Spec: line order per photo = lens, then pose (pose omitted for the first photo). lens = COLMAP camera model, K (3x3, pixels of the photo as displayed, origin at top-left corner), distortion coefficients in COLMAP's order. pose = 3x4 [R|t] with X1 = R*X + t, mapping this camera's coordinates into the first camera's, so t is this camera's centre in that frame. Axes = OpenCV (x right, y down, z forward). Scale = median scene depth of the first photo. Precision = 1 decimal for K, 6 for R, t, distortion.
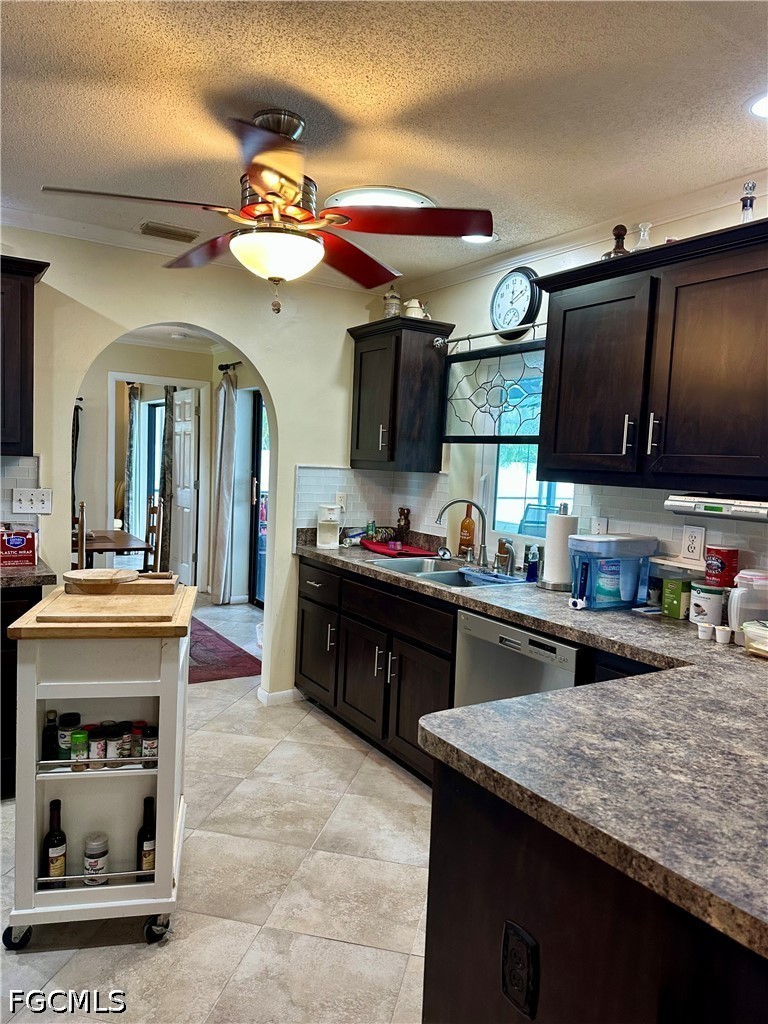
lens RADIAL K [[715.2, 0, 390.2], [0, 715.2, 514.9], [0, 0, 1]] dist [0.163291, -0.273118]
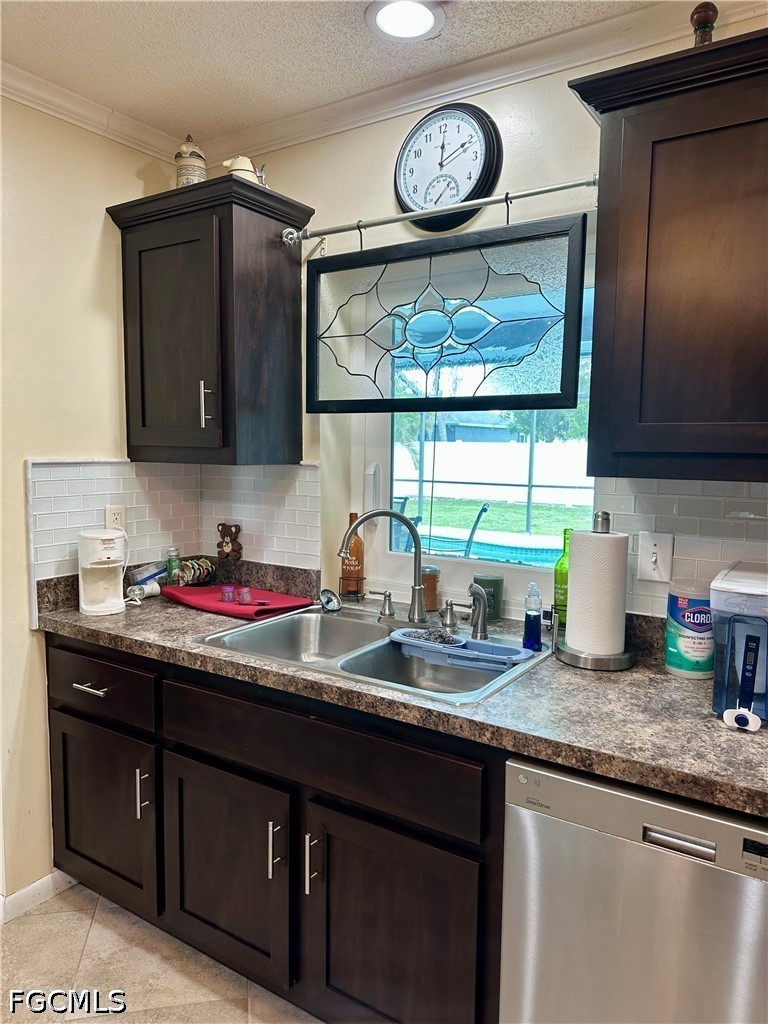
lens RADIAL K [[714.3, 0, 380.9], [0, 714.3, 515.8], [0, 0, 1]] dist [0.070710, -0.100919]
pose [[0.913821, -0.075415, 0.399054, -0.113123], [0.061892, 0.996990, 0.046685, -0.040053], [-0.401374, -0.017963, 0.915738, 0.440269]]
